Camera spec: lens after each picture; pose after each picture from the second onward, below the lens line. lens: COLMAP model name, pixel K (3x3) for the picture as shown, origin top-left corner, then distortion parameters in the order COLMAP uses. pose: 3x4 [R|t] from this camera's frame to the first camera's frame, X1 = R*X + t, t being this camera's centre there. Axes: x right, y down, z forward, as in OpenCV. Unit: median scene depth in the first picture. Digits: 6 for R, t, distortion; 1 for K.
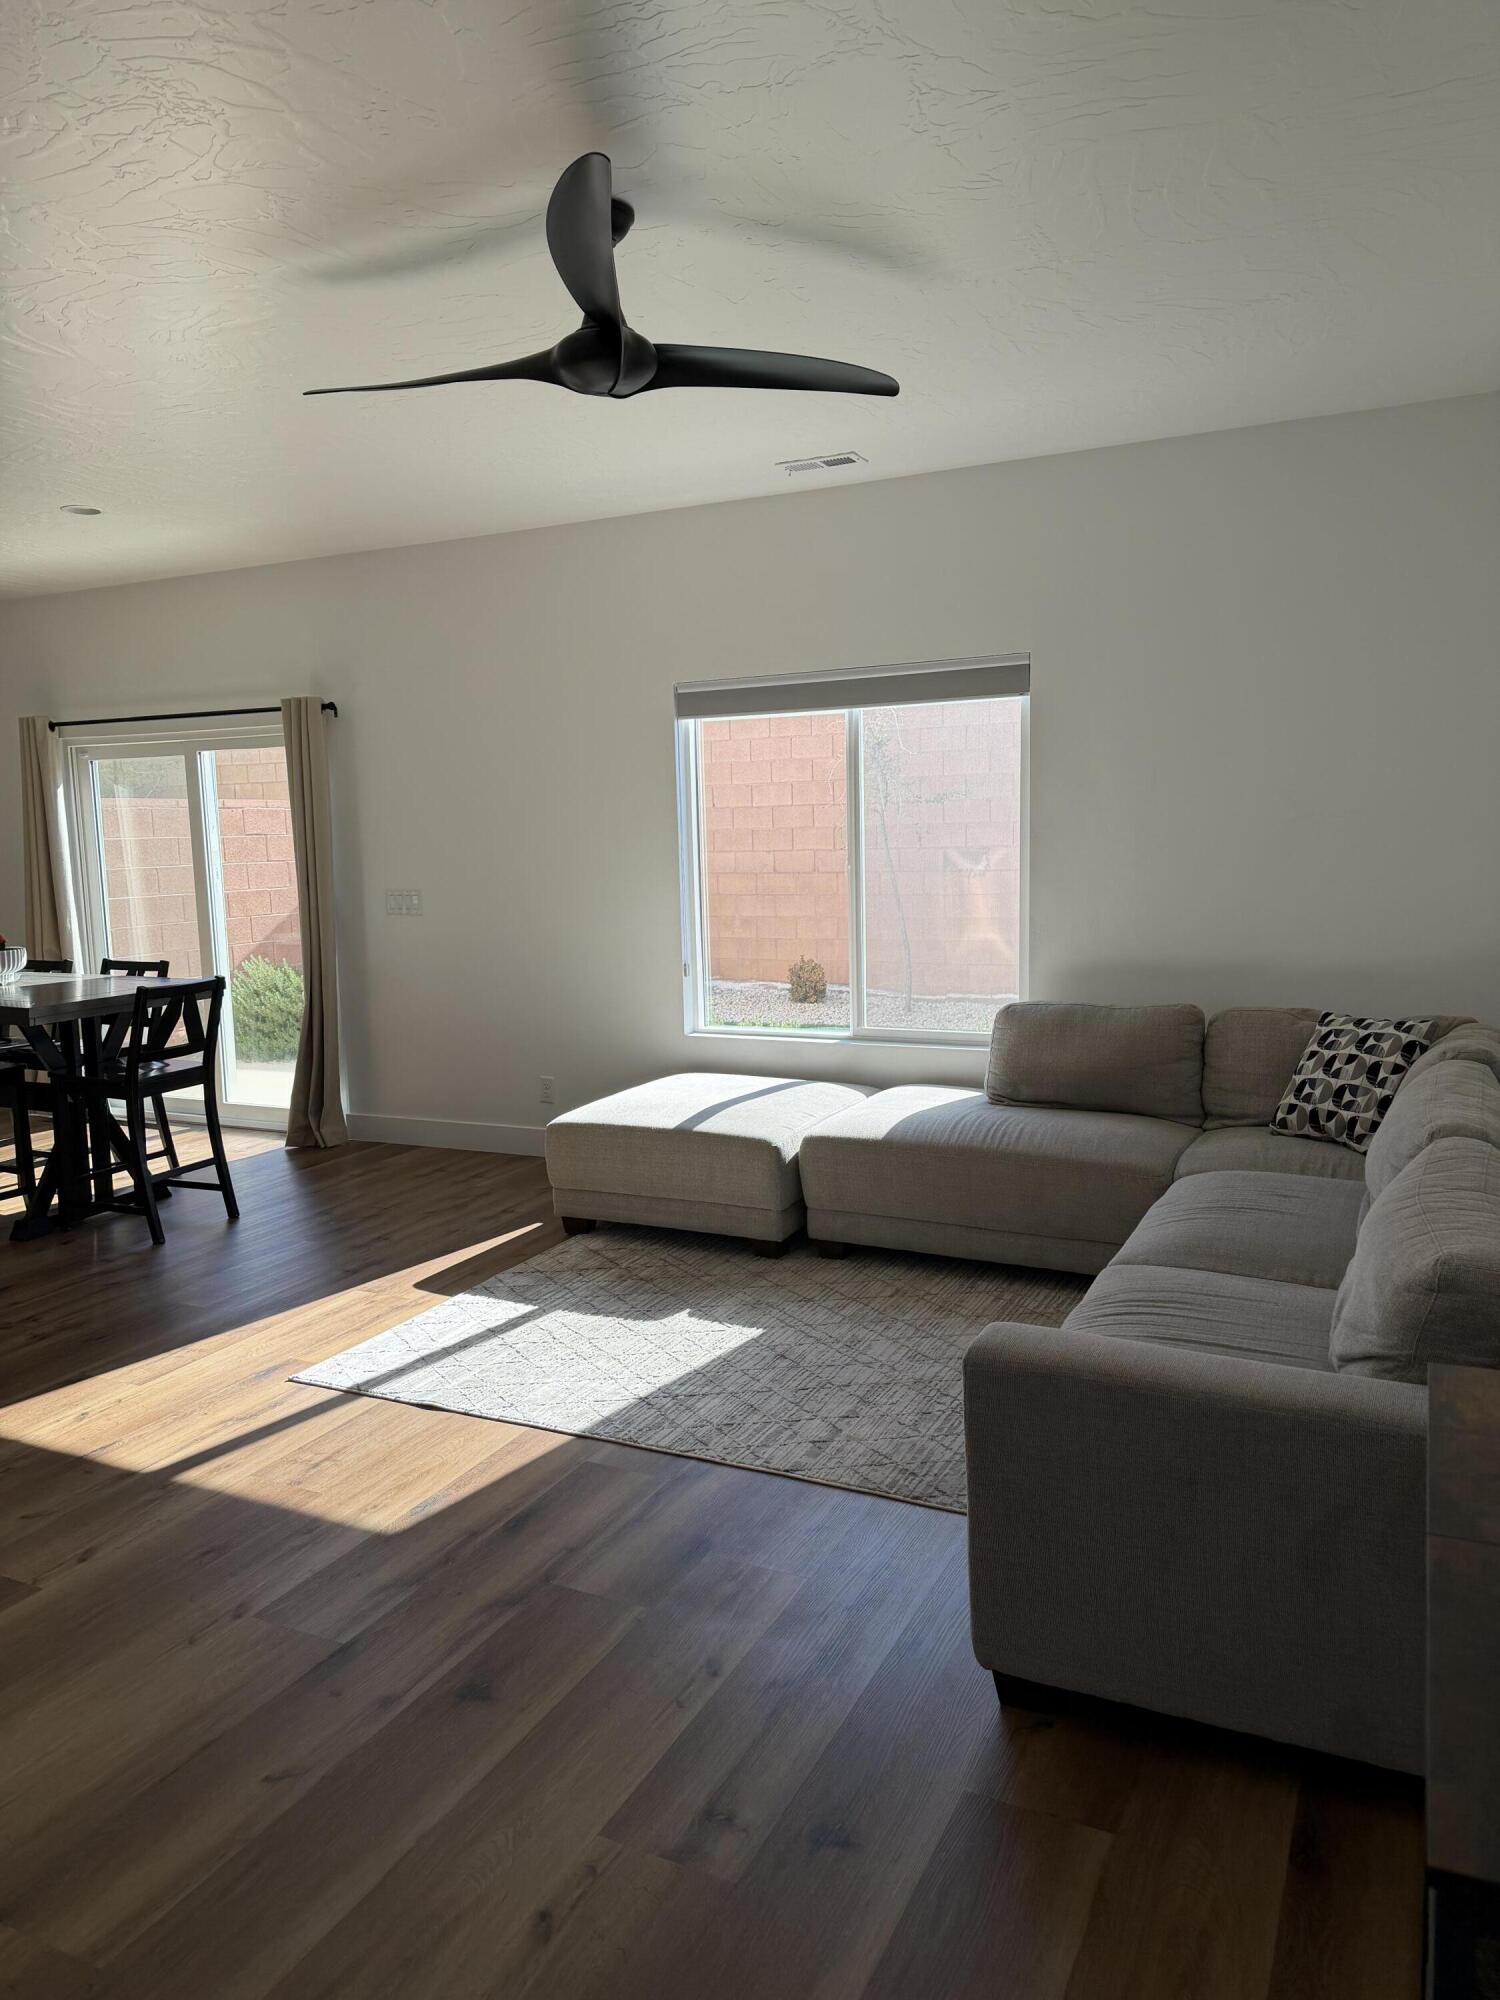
lens RADIAL K [[1446.5, 0, 749.8], [0, 1446.5, 997.9], [0, 0, 1]] dist [0.069886, -0.045540]
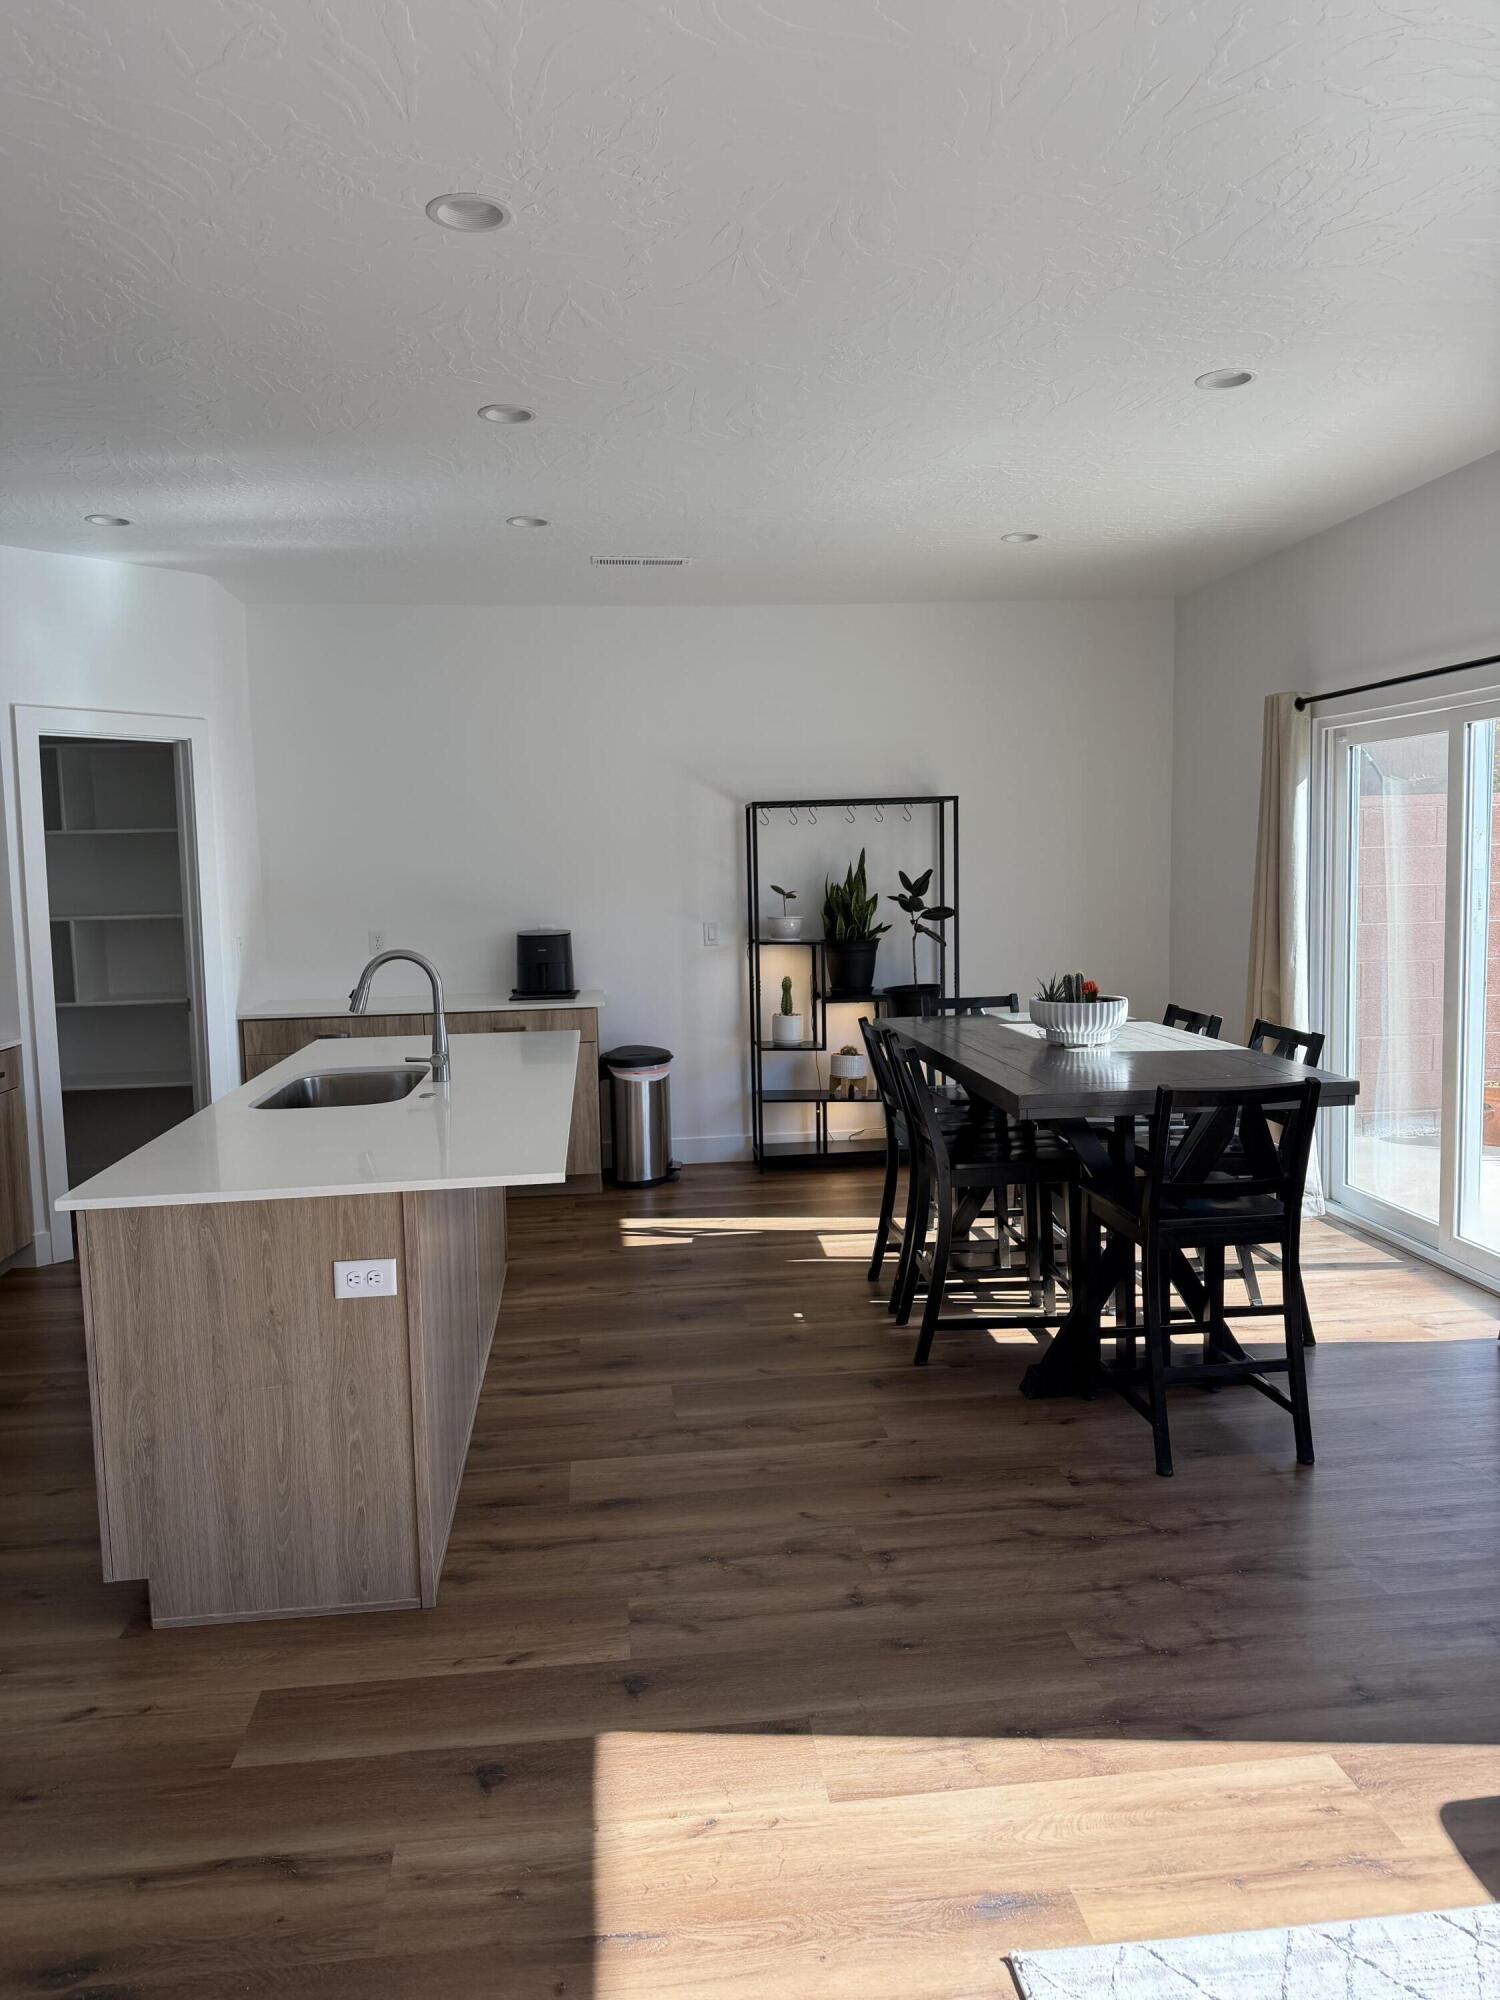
lens RADIAL K [[1446.5, 0, 760.8], [0, 1446.5, 985.8], [0, 0, 1]] dist [0.069886, -0.045540]
pose [[0.552744, 0.086284, -0.828873, 0.022280], [-0.092276, 0.994846, 0.042026, -0.067731], [0.828227, 0.053256, 0.557857, 0.528514]]
